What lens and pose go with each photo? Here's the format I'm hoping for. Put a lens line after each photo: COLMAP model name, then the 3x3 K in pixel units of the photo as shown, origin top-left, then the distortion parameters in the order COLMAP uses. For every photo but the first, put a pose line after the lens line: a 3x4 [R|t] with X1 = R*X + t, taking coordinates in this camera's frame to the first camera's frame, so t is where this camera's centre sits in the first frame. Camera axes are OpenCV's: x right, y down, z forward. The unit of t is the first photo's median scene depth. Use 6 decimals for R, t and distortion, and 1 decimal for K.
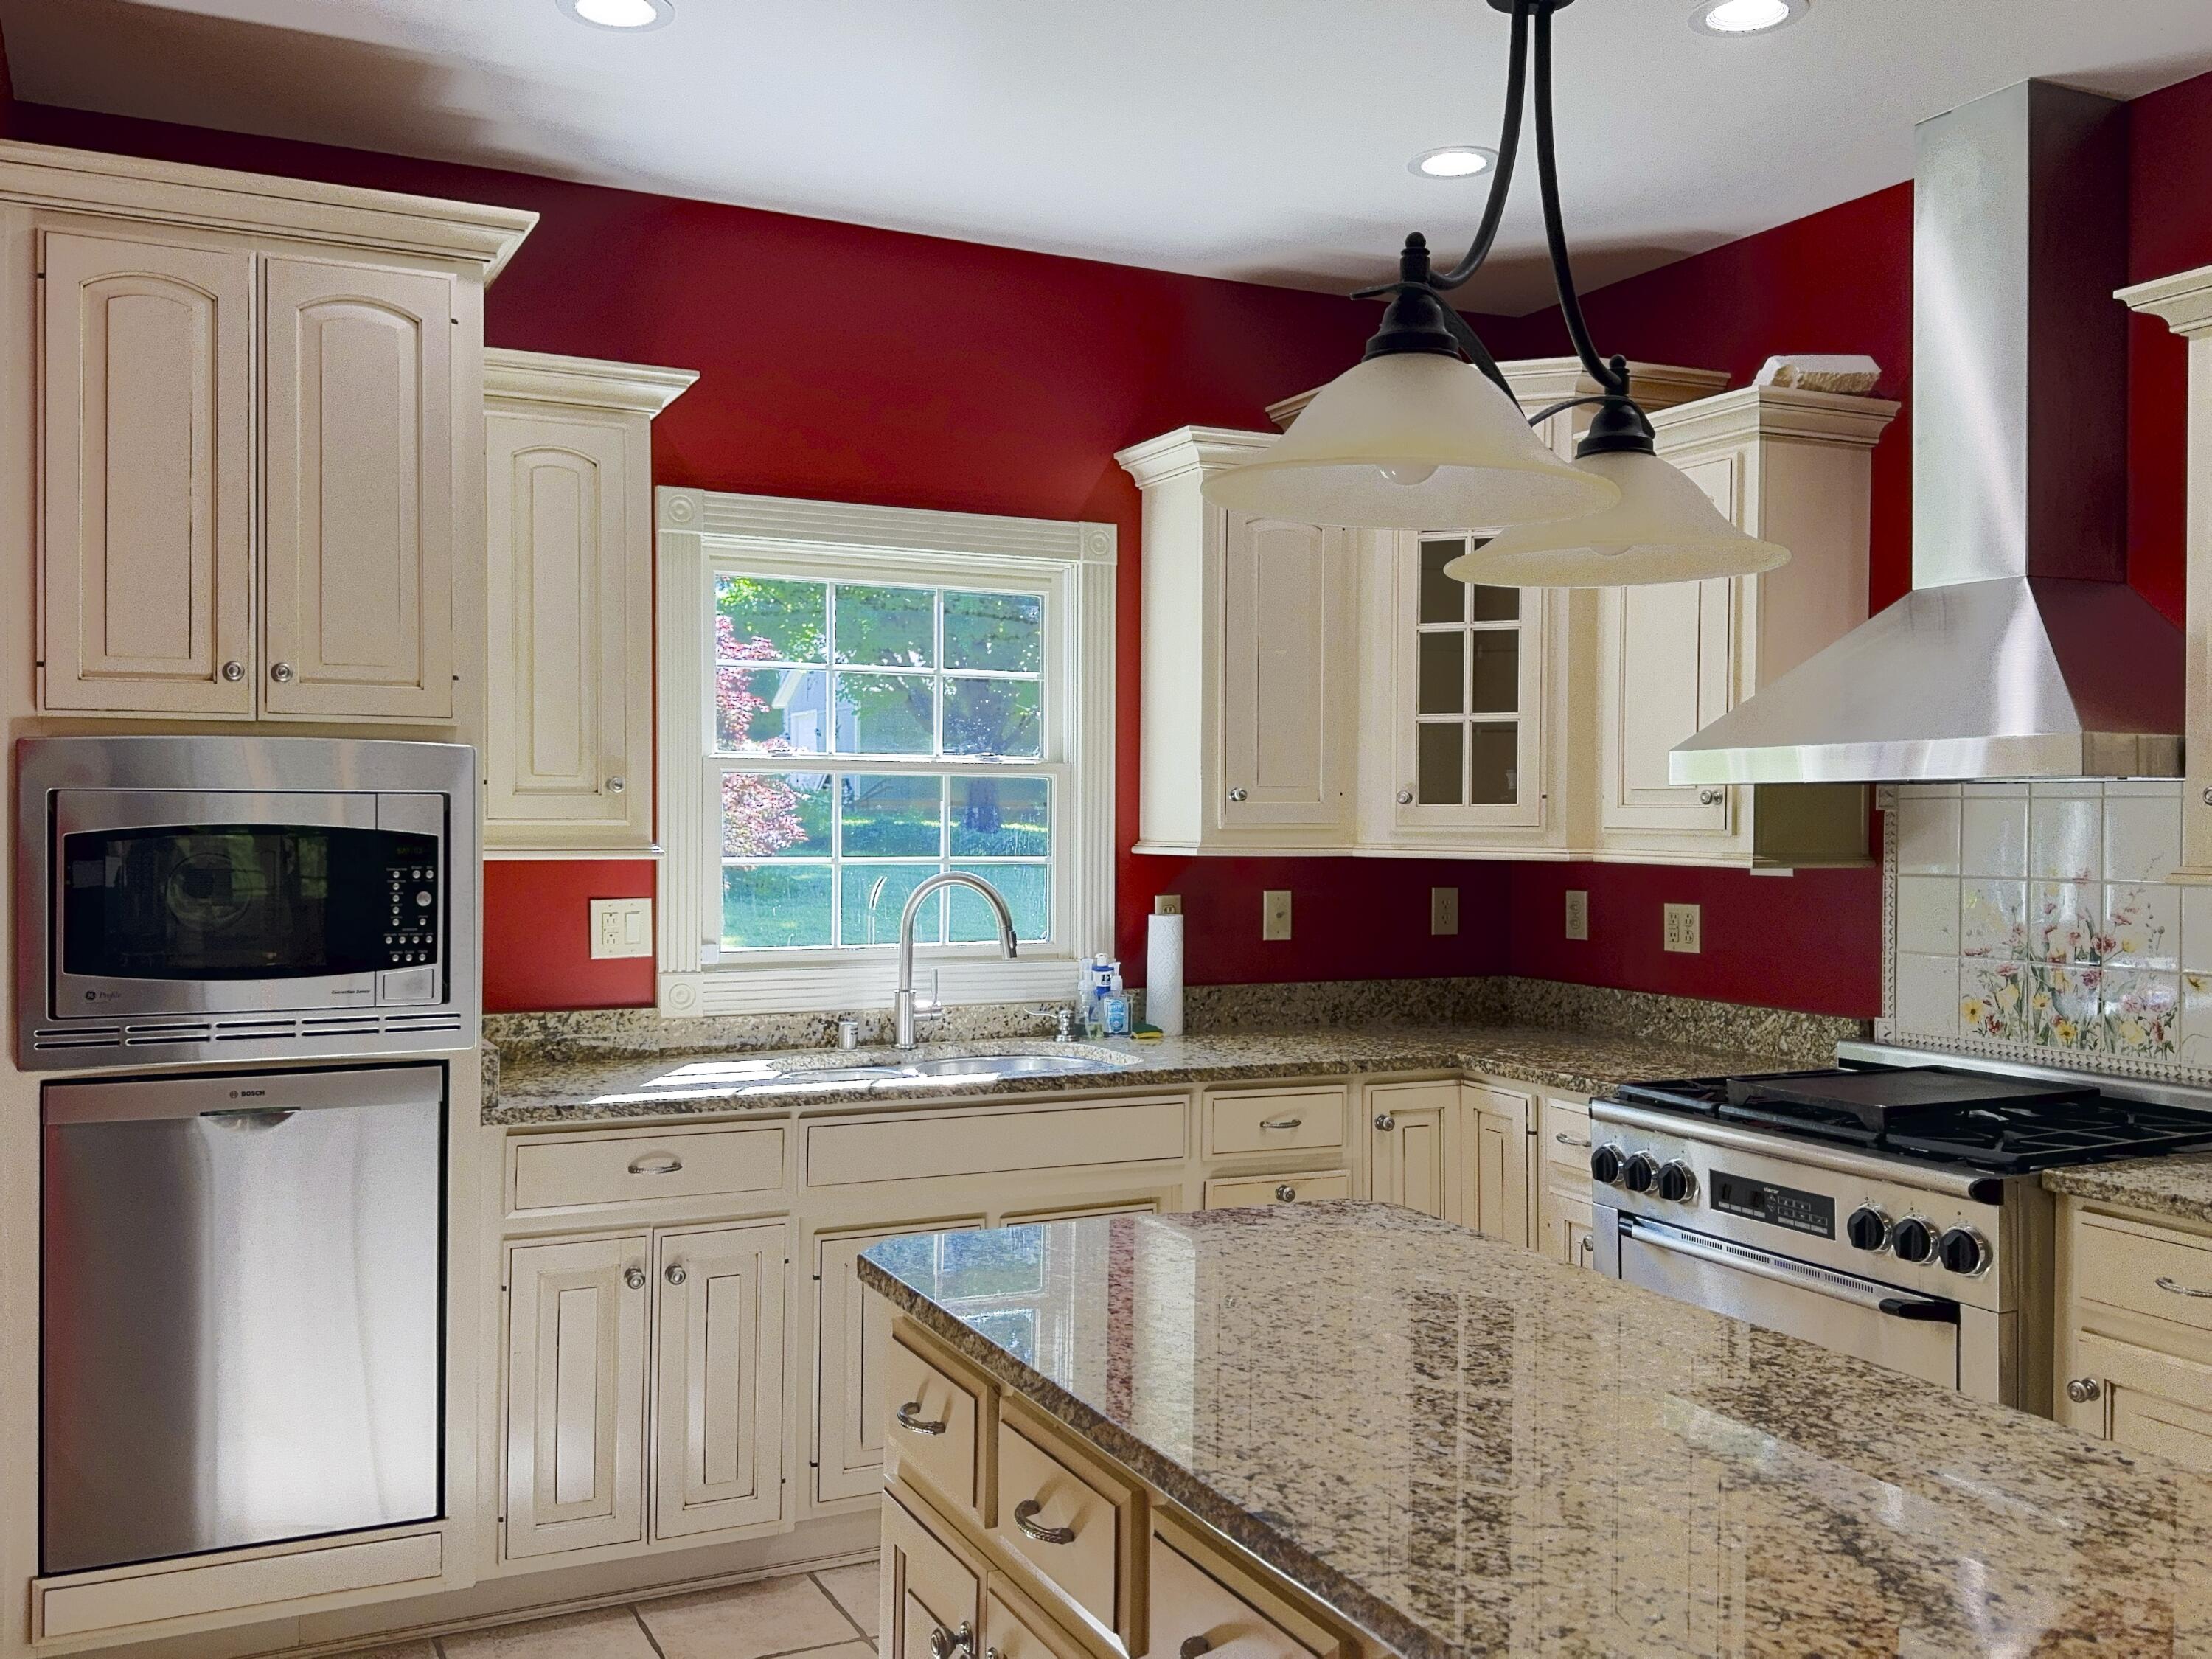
lens RADIAL K [[1939.0, 0, 1118.8], [0, 1939.0, 823.6], [0, 0, 1]] dist [0.114253, -0.188271]
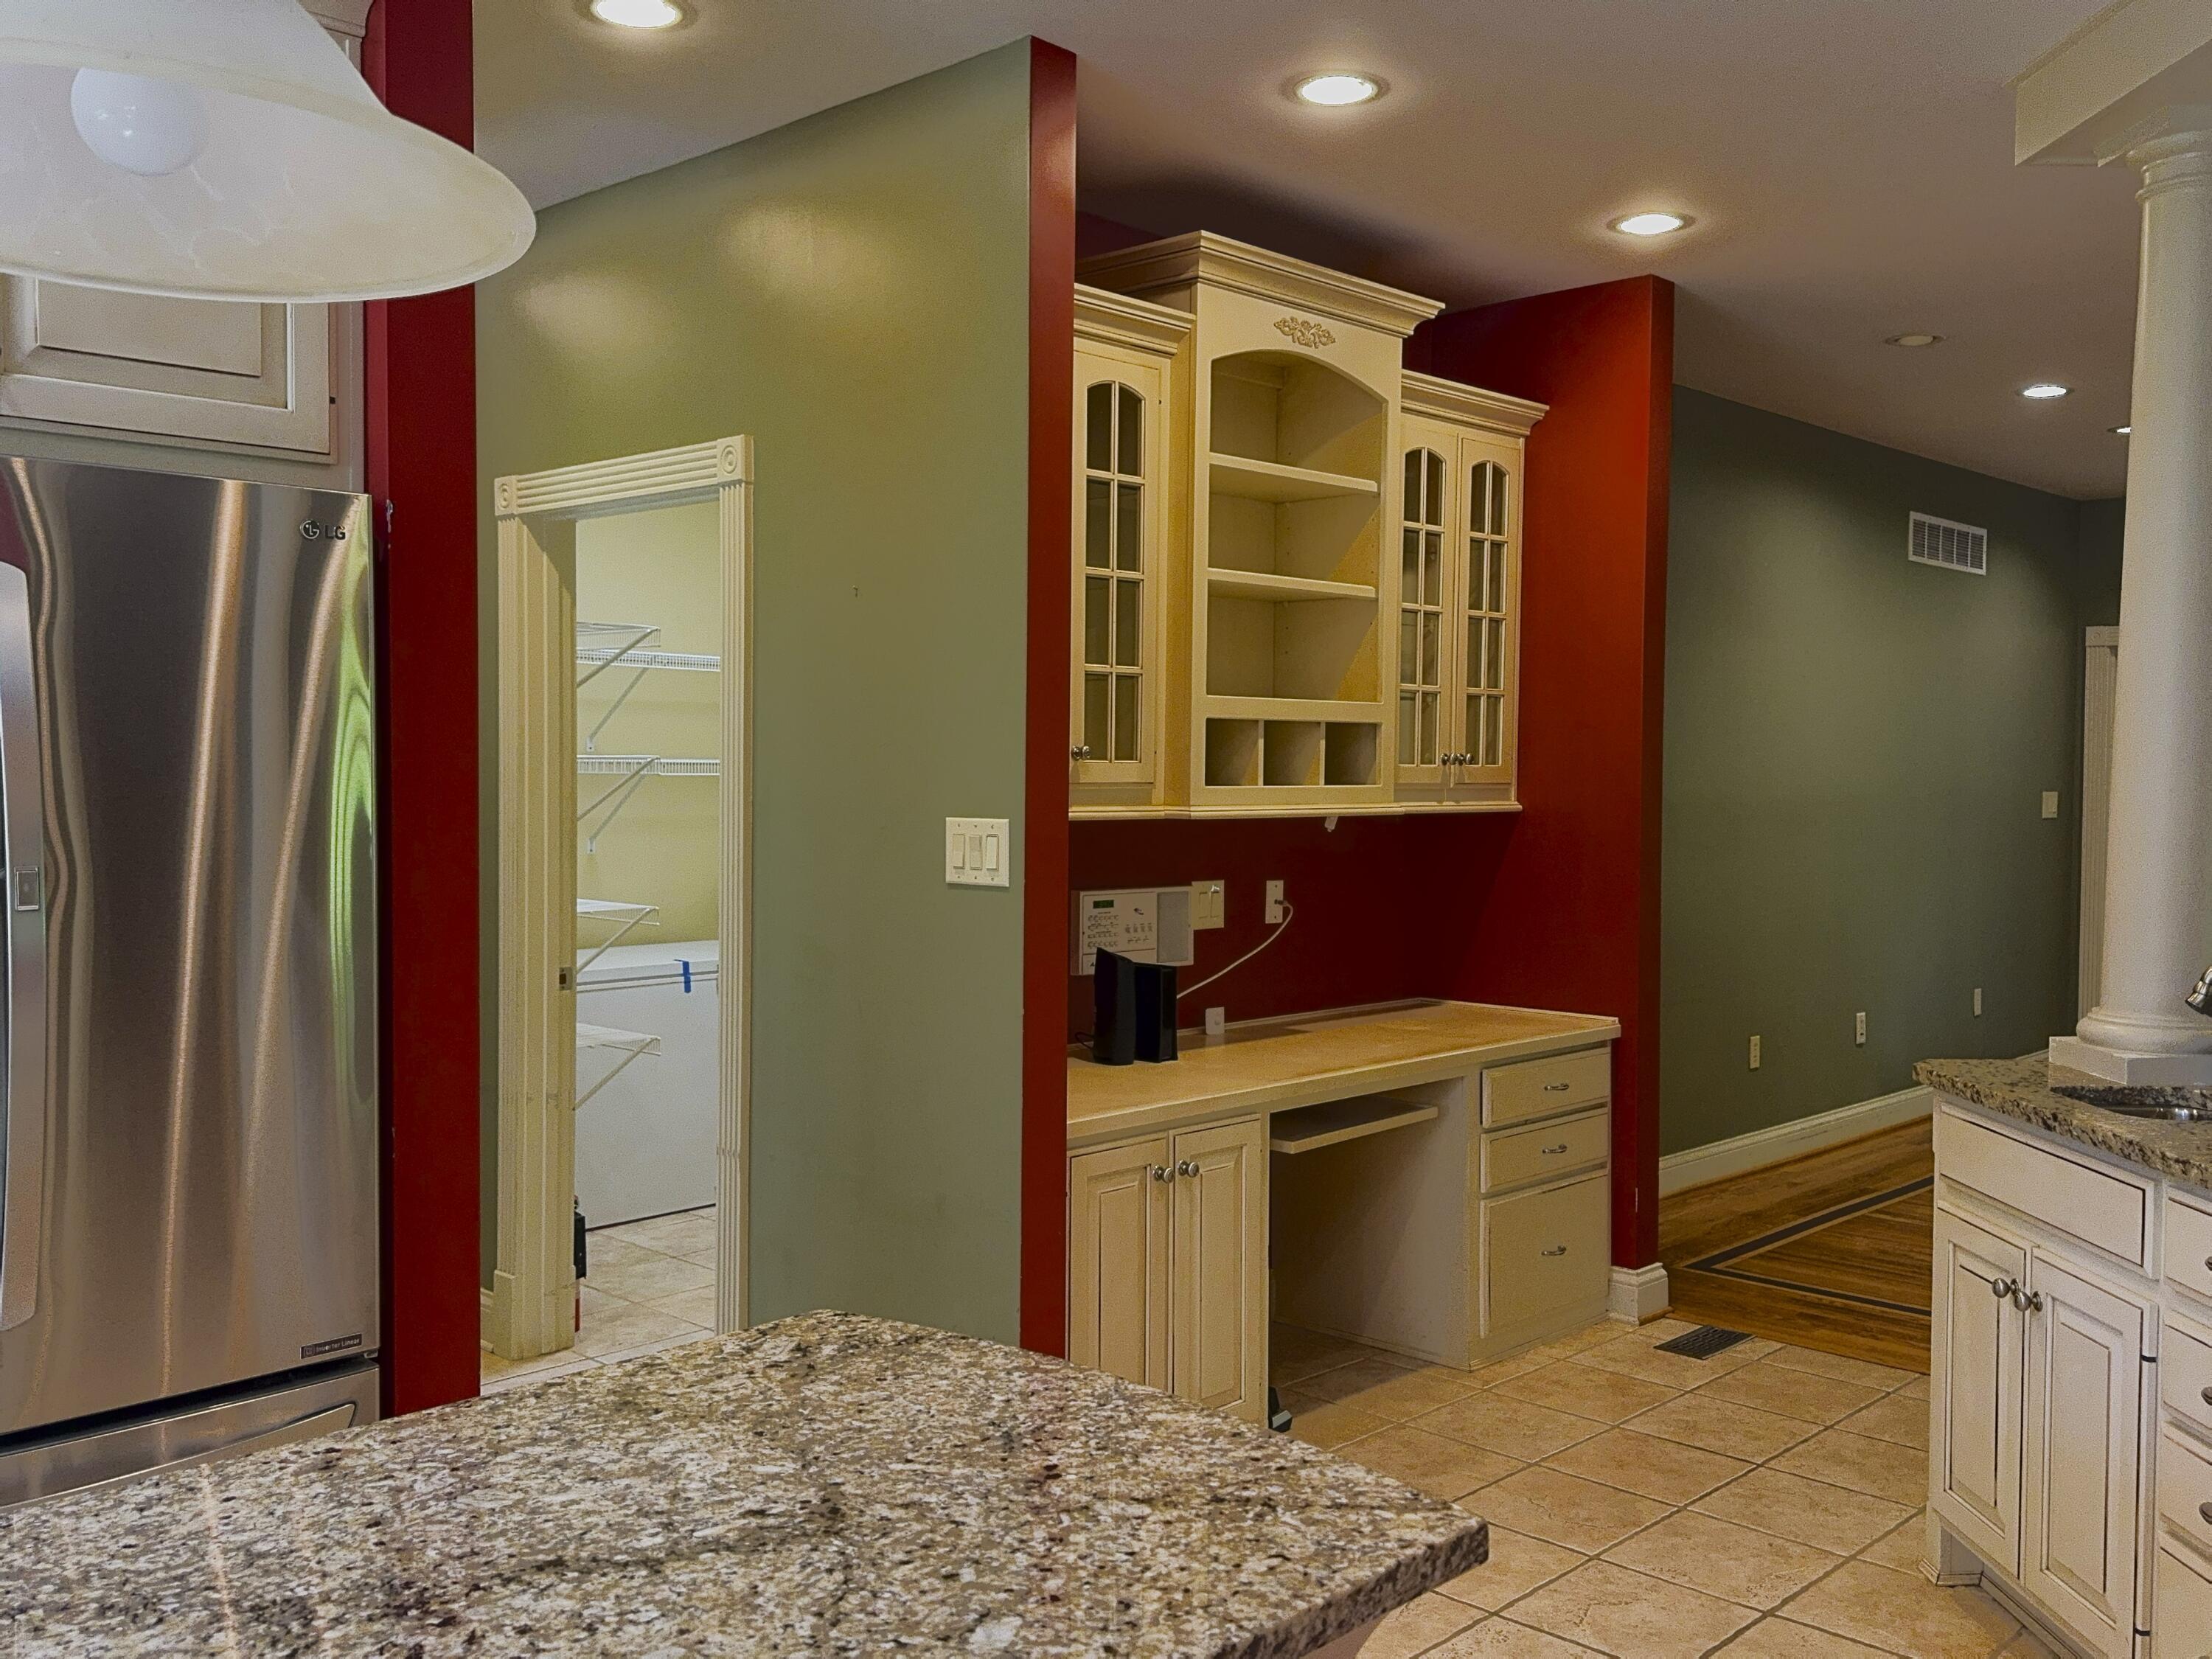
lens RADIAL K [[1939.0, 0, 990.7], [0, 1939.0, 828.8], [0, 0, 1]] dist [0.114253, -0.188271]
pose [[-0.323001, -0.035419, 0.945736, -0.199141], [-0.008057, 0.999366, 0.034676, -0.006488], [-0.946364, 0.003581, -0.323081, 0.405867]]
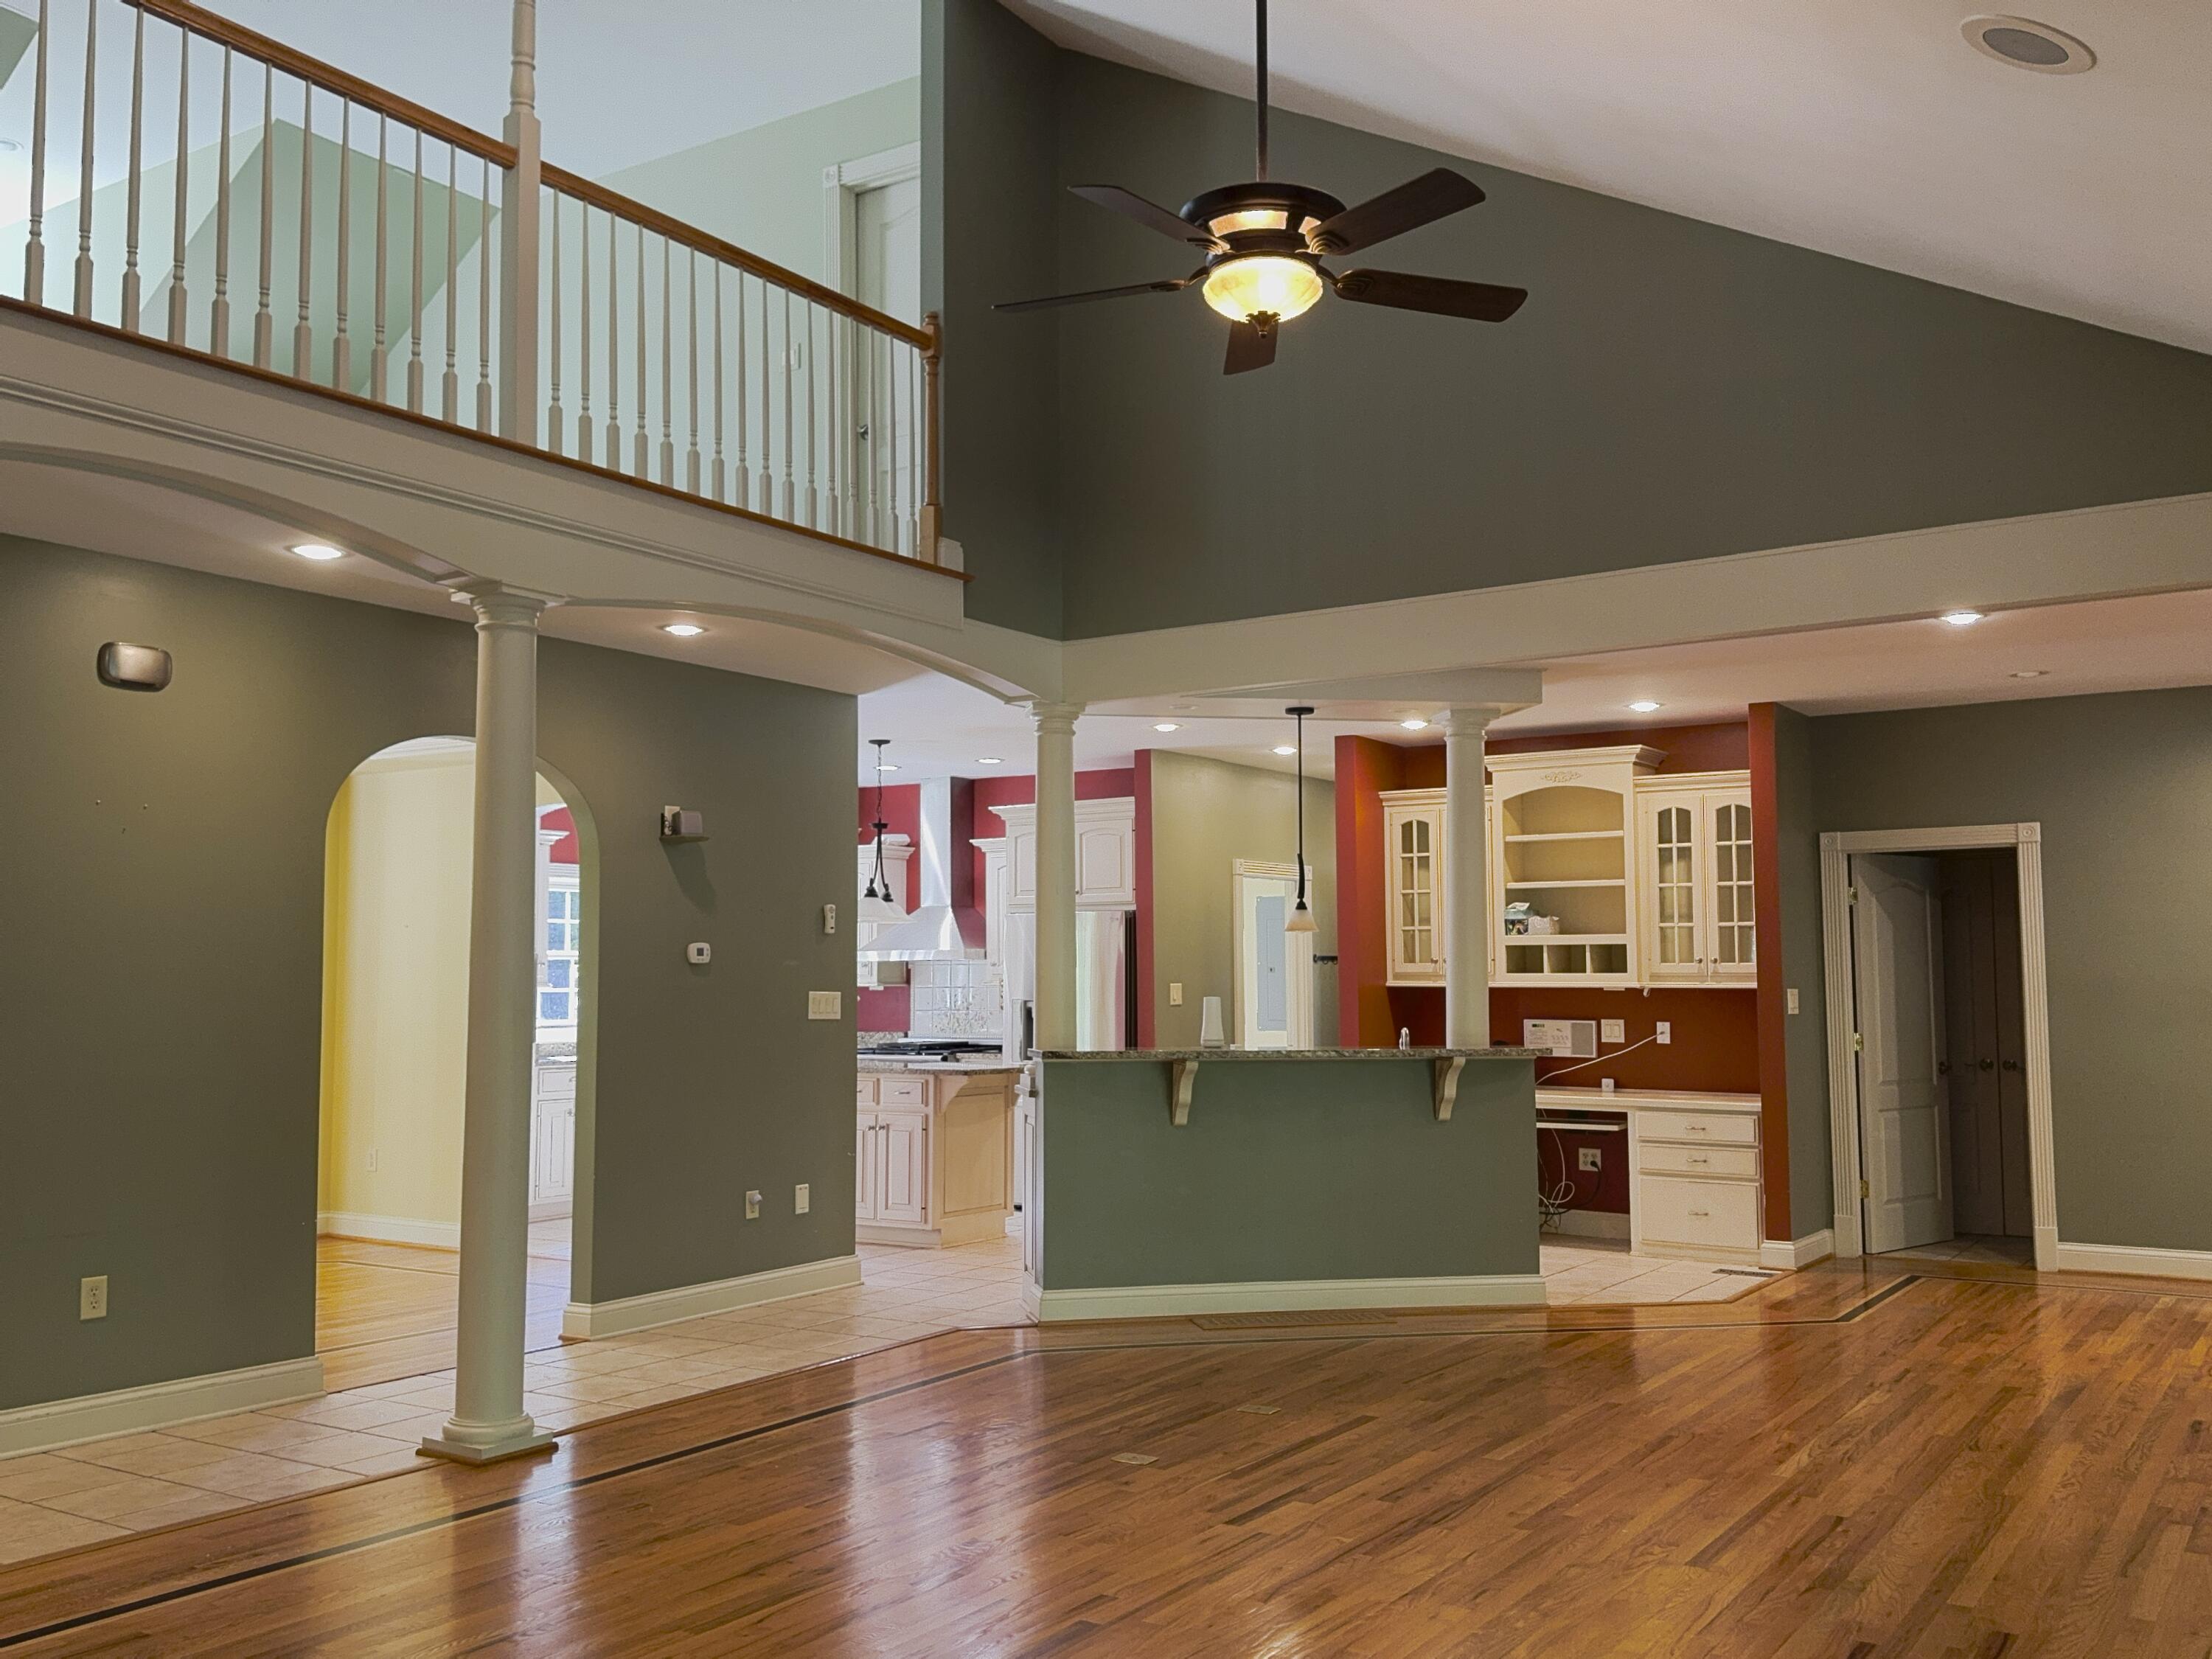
lens RADIAL K [[1939.0, 0, 1109.0], [0, 1939.0, 828.5], [0, 0, 1]] dist [0.114253, -0.188271]
pose [[0.864565, 0.034538, 0.501333, -0.996374], [0.004605, 0.997049, -0.076631, 0.009706], [-0.502500, 0.068561, 0.861854, -2.060827]]
